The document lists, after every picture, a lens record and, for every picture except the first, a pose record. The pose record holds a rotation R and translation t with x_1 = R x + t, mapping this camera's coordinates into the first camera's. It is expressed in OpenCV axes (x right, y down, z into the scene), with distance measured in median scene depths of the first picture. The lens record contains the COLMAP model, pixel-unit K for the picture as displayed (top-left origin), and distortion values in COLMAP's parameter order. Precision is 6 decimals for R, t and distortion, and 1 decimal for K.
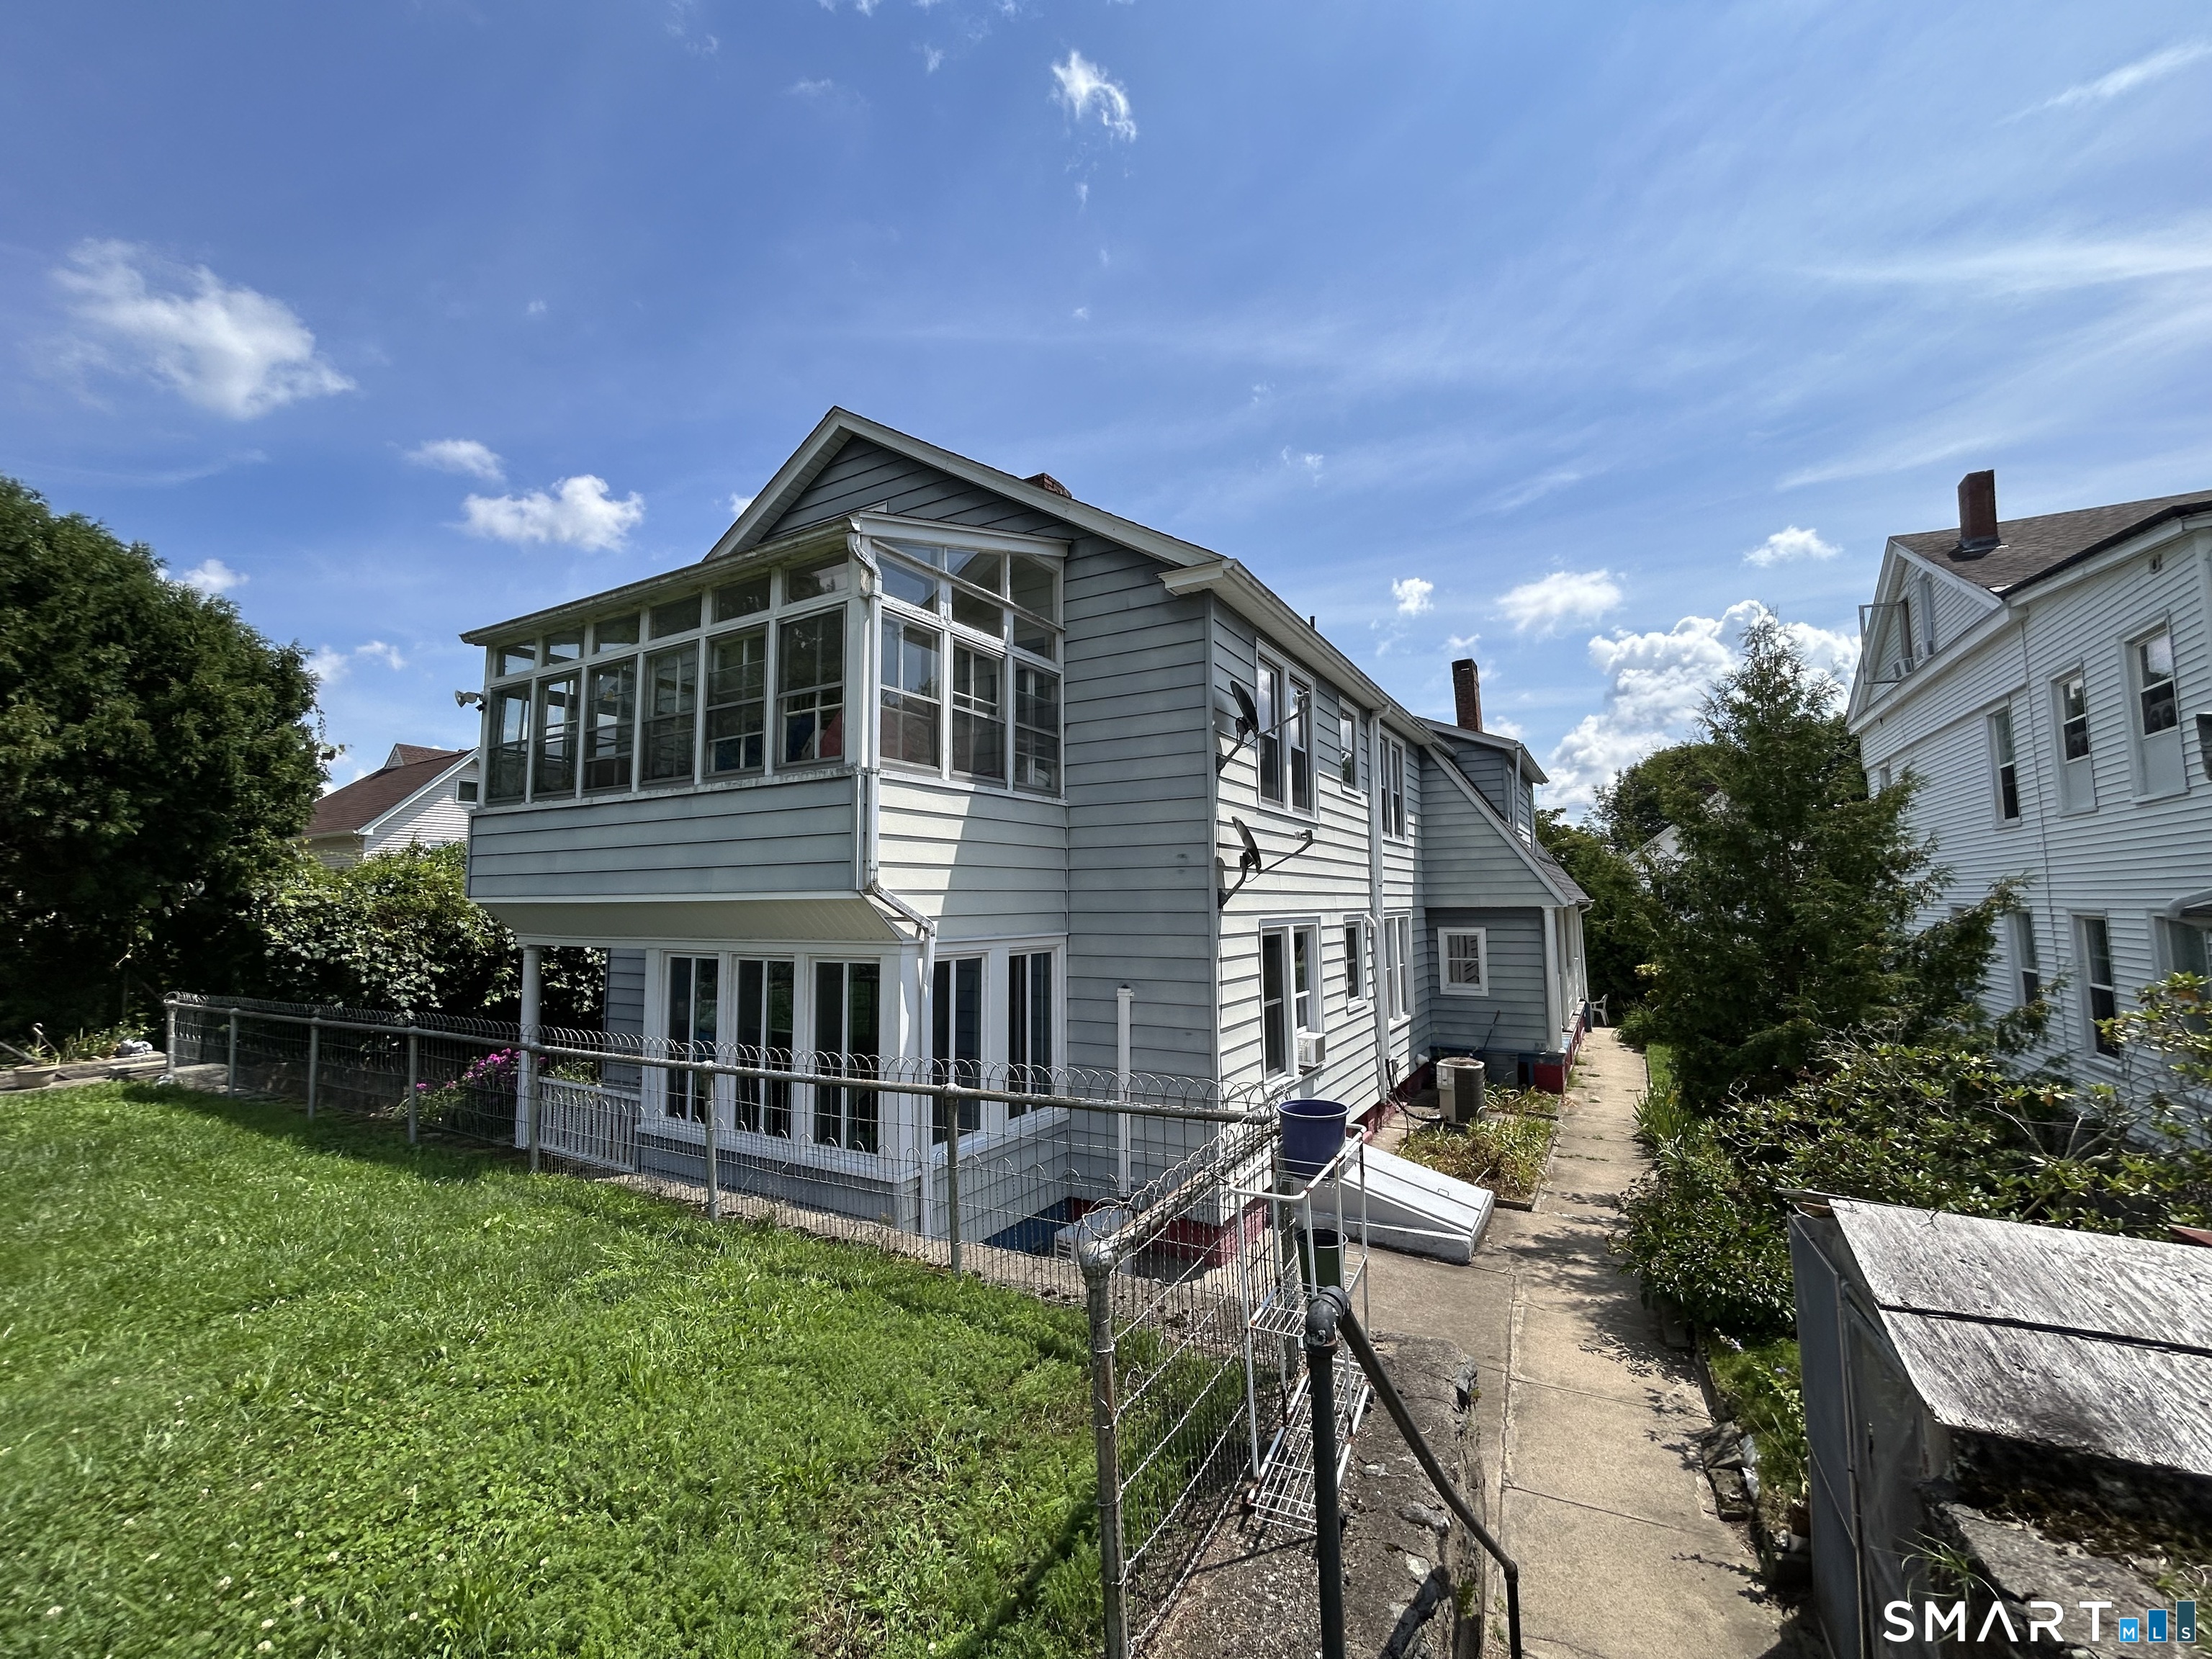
lens RADIAL K [[870.9, 0, 1132.6], [0, 870.9, 825.7], [0, 0, 1]] dist [0.008547, 0.000094]
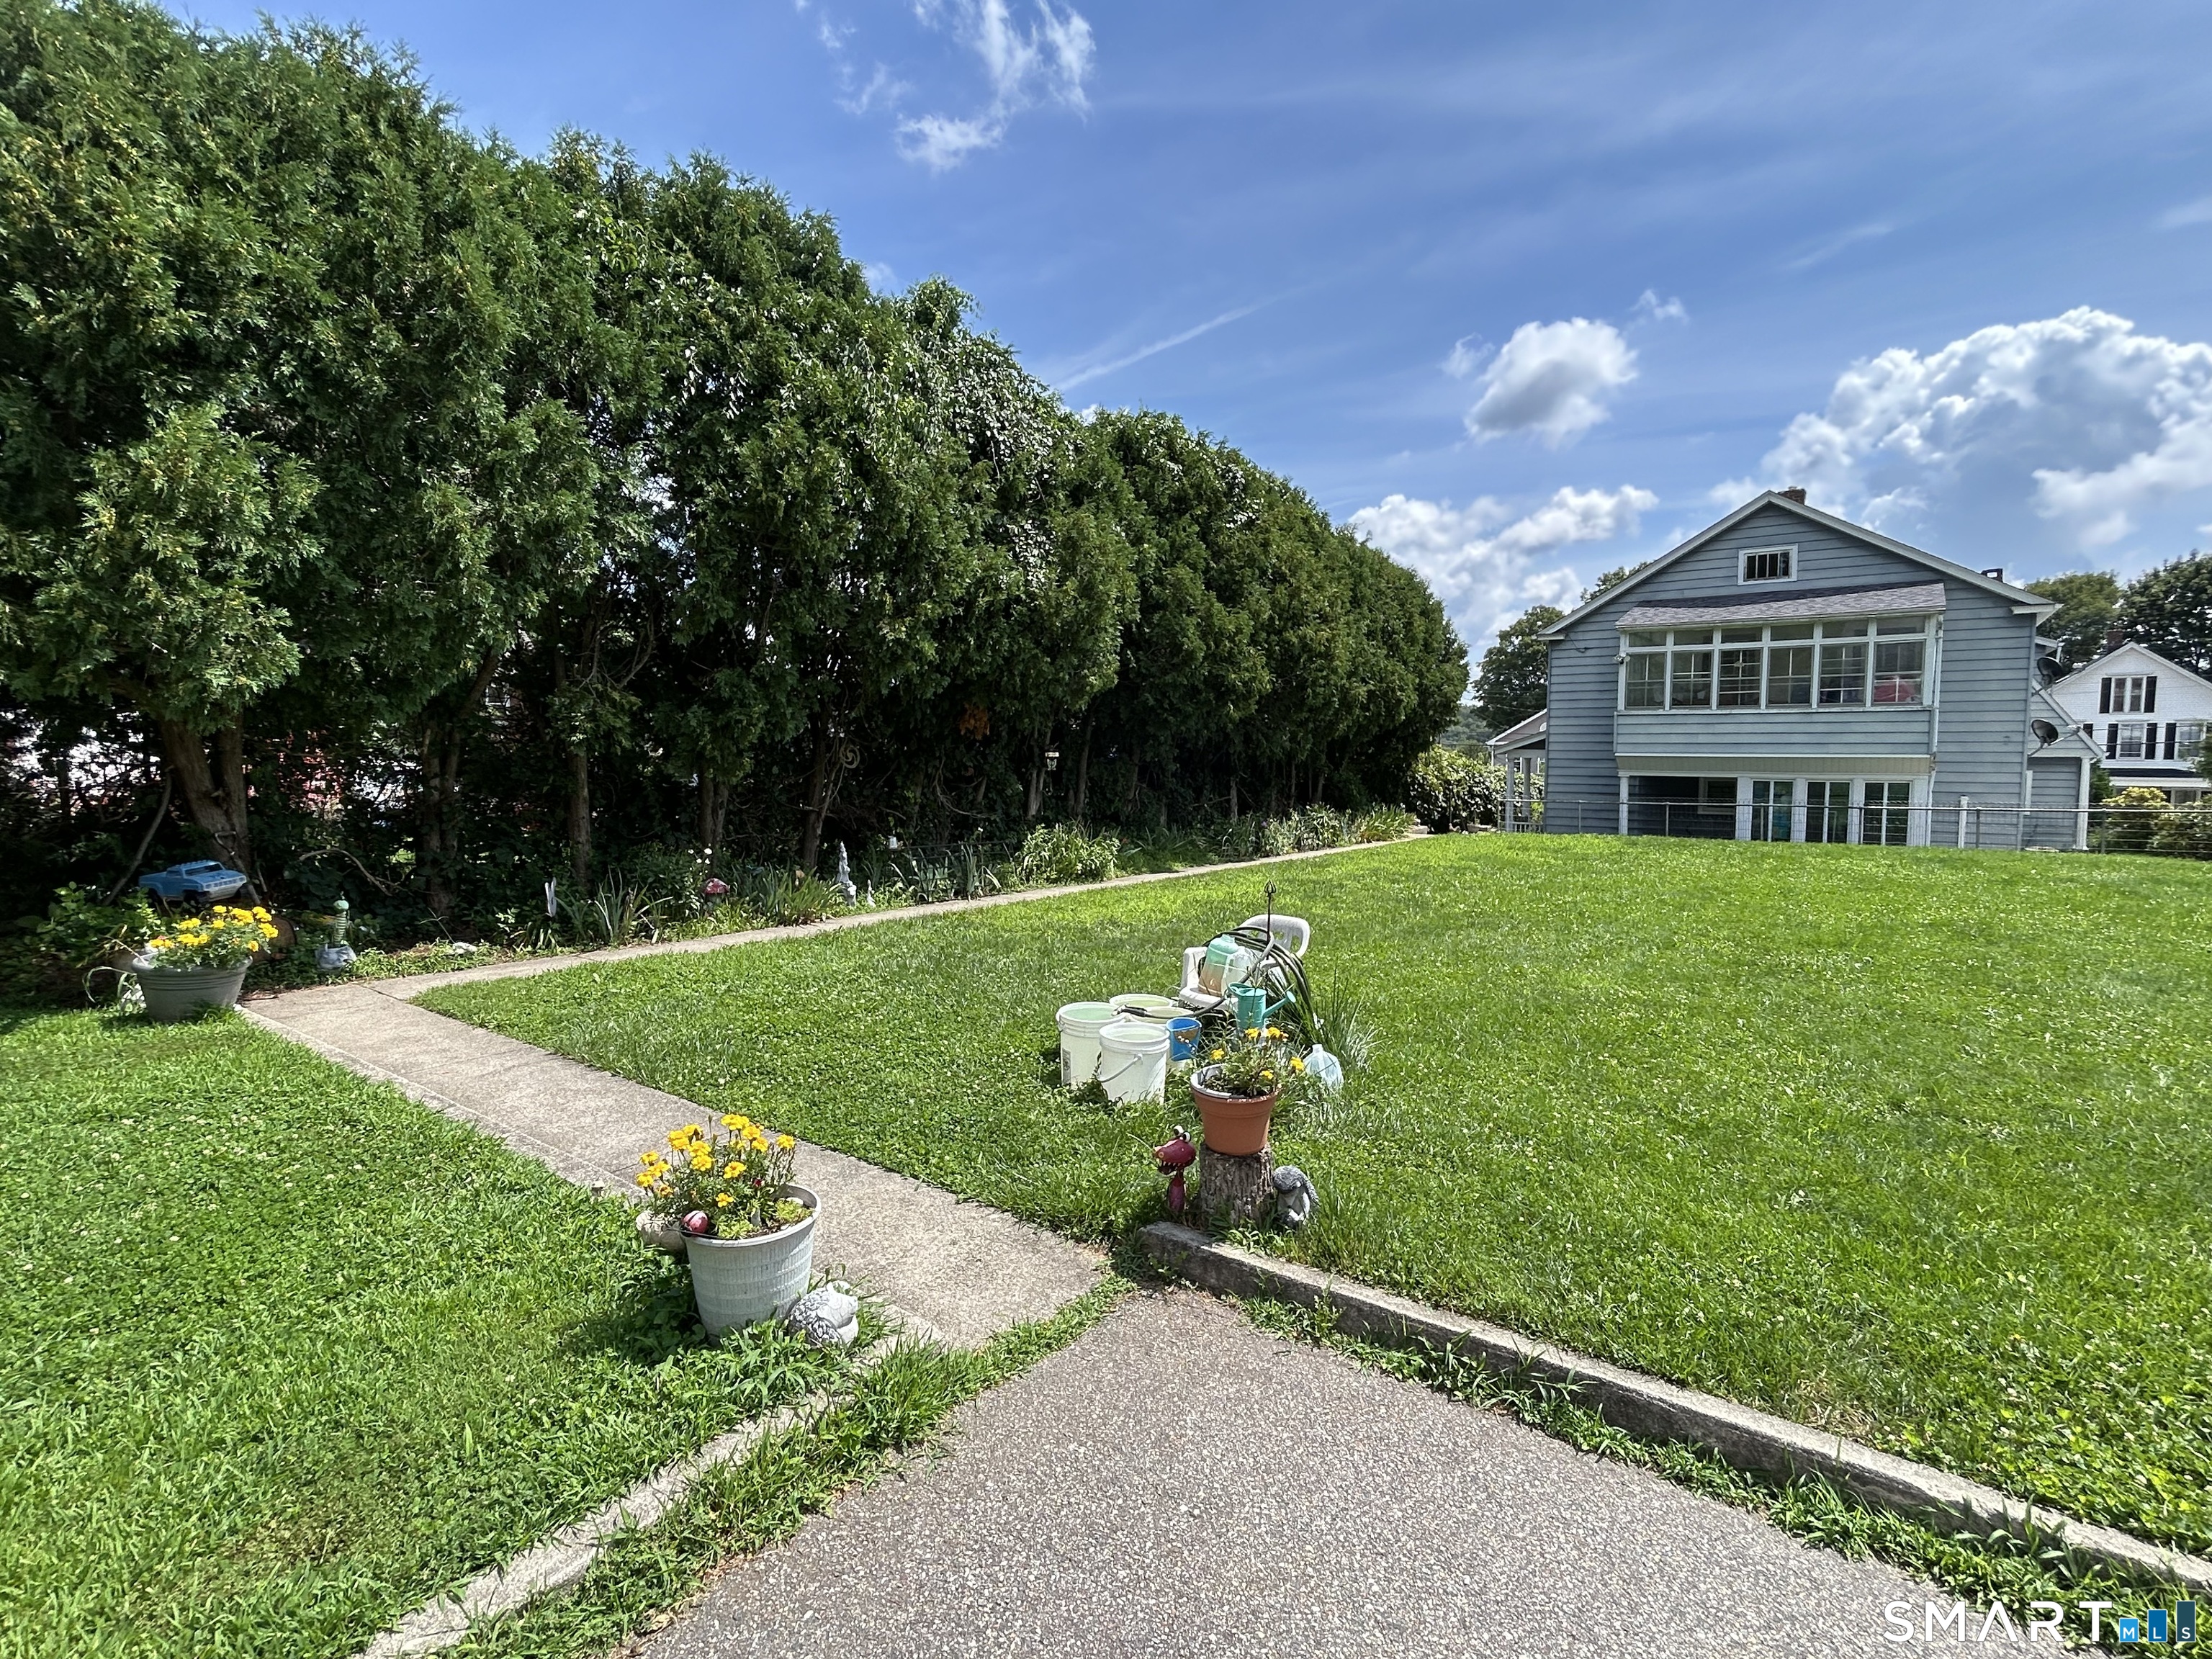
lens RADIAL K [[1018.2, 0, 1104.4], [0, 1018.2, 790.3], [0, 0, 1]] dist [0.000299, 0.000033]
pose [[0.992658, 0.010337, -0.120513, -1.368117], [0.005982, 0.990927, 0.134270, -0.136789], [0.120808, -0.134005, 0.983589, -1.310454]]
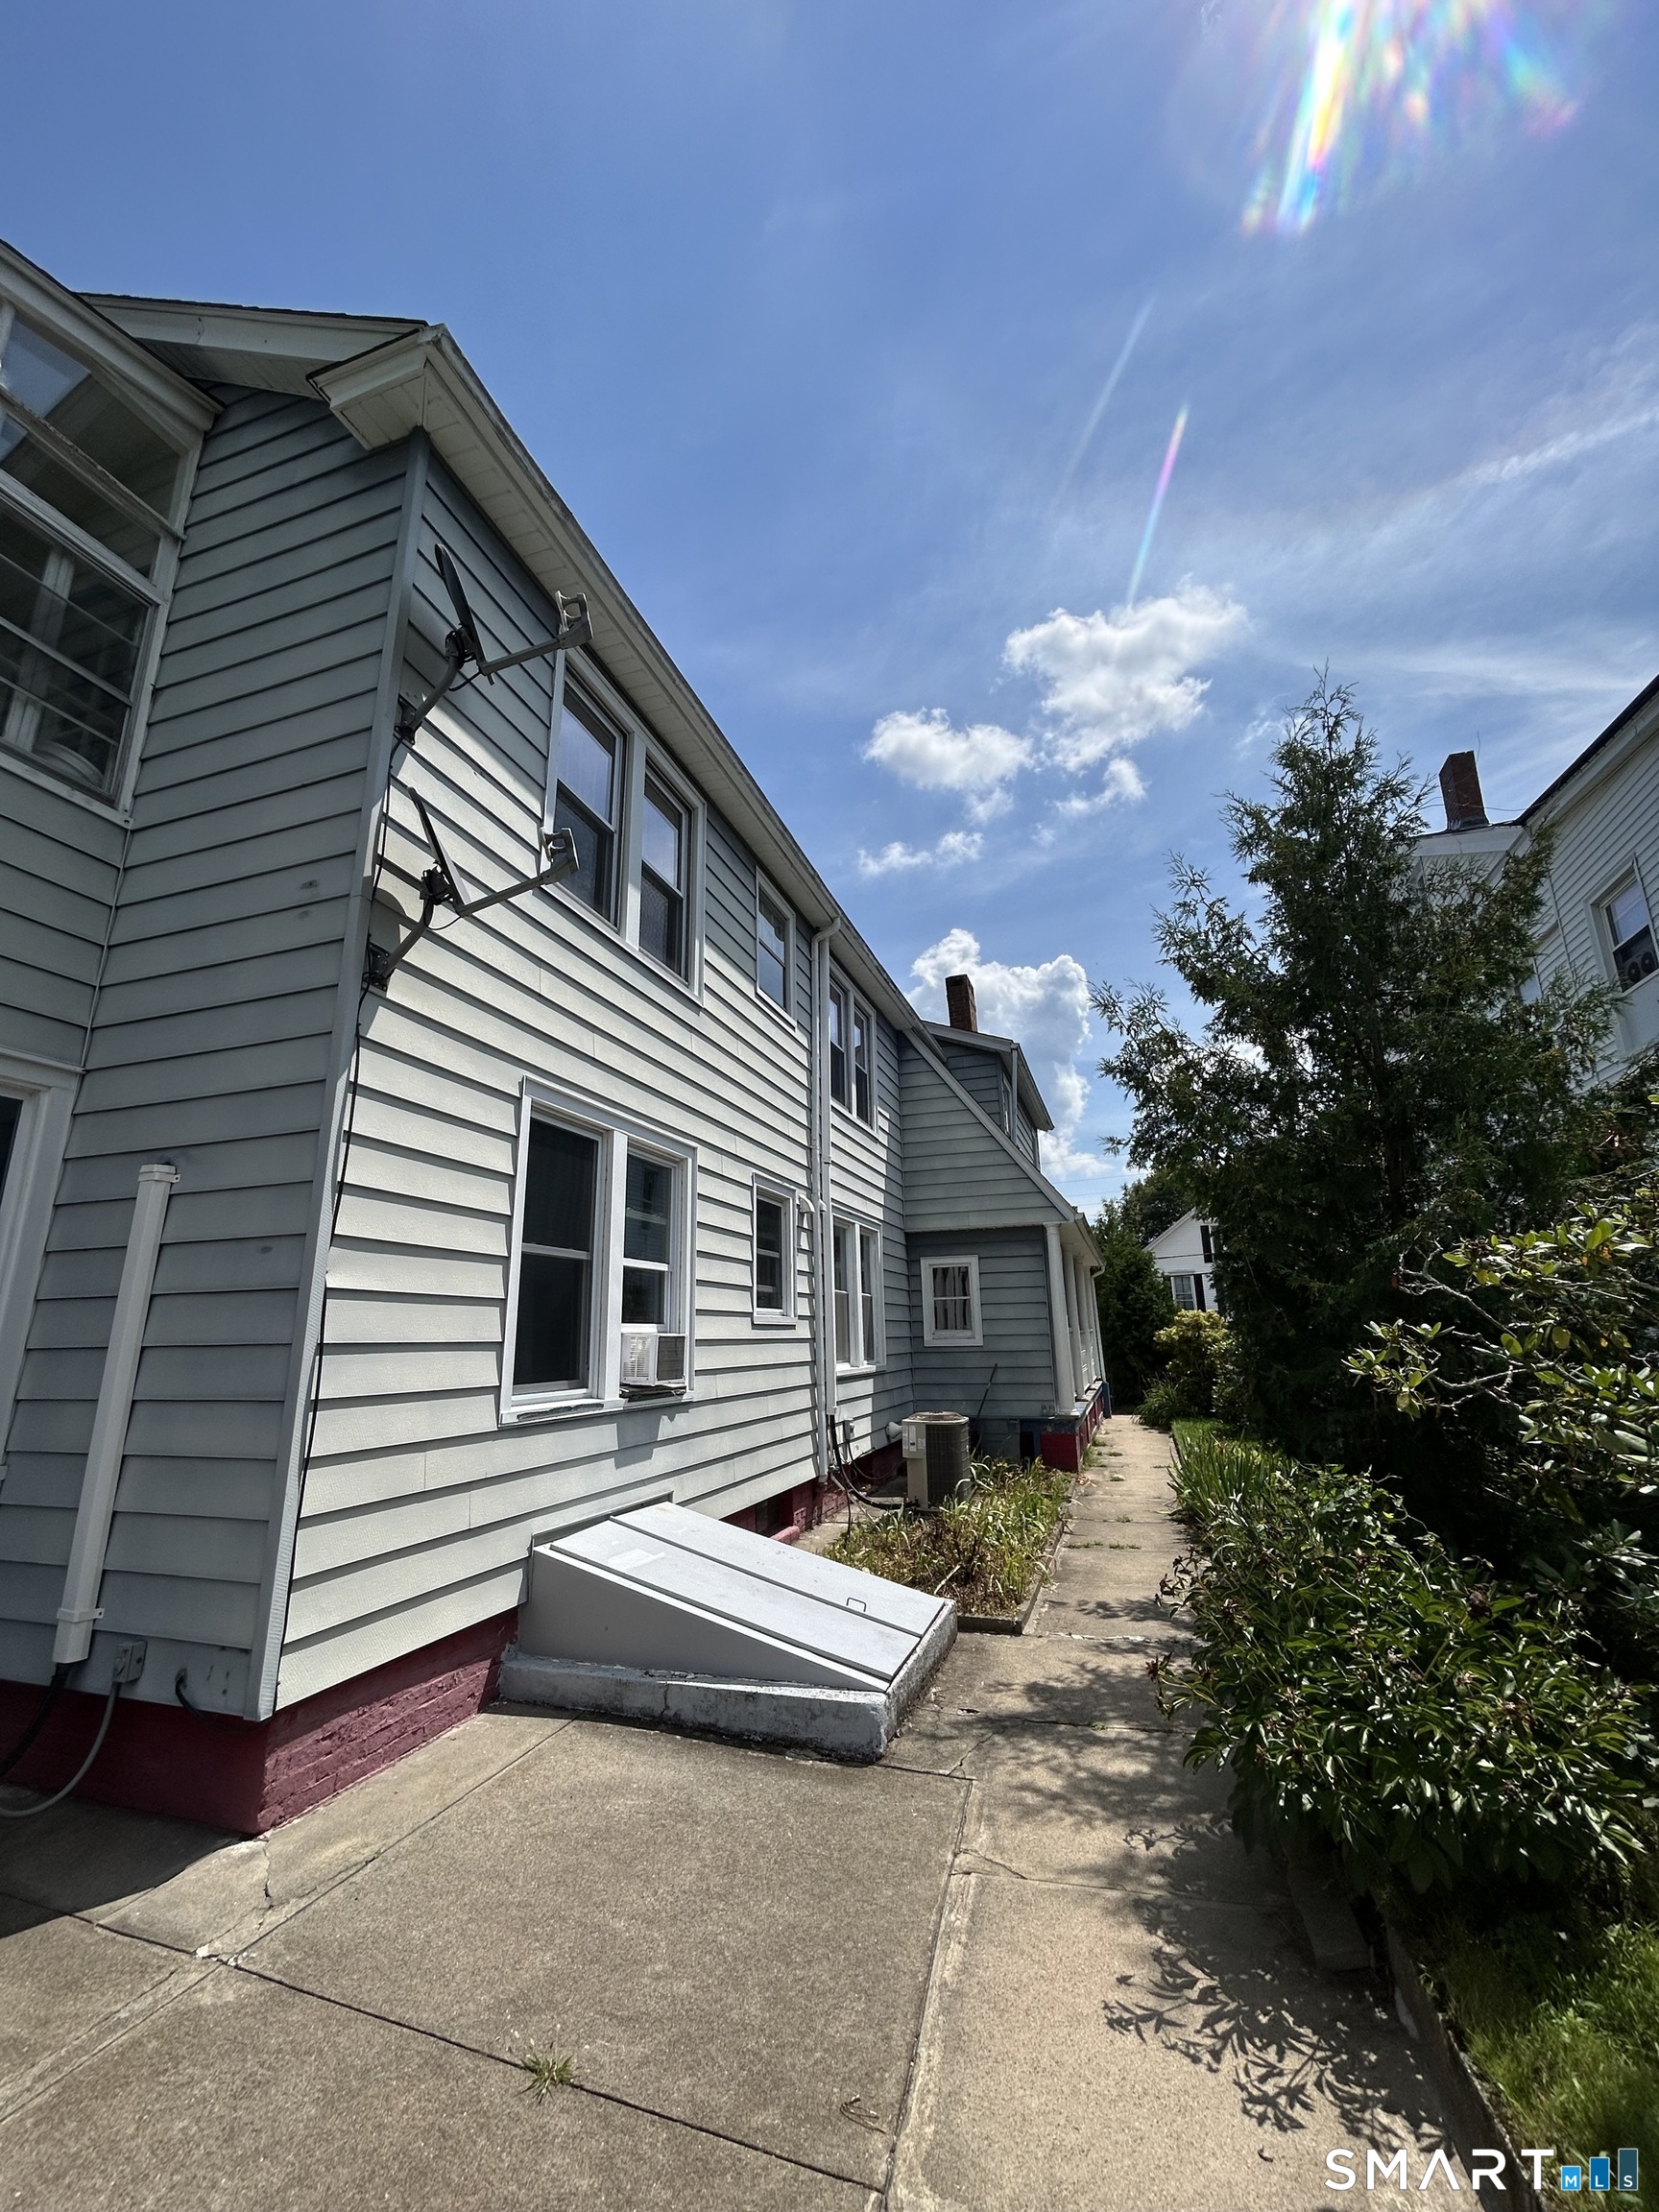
lens RADIAL K [[870.9, 0, 829.5], [0, 870.9, 1106.0], [0, 0, 1]] dist [0.008547, 0.000094]
pose [[0.983133, 0.038072, 0.178886, 0.179471], [-0.007275, 0.985459, -0.169756, 0.163874], [-0.182747, 0.165591, 0.969115, 0.341347]]
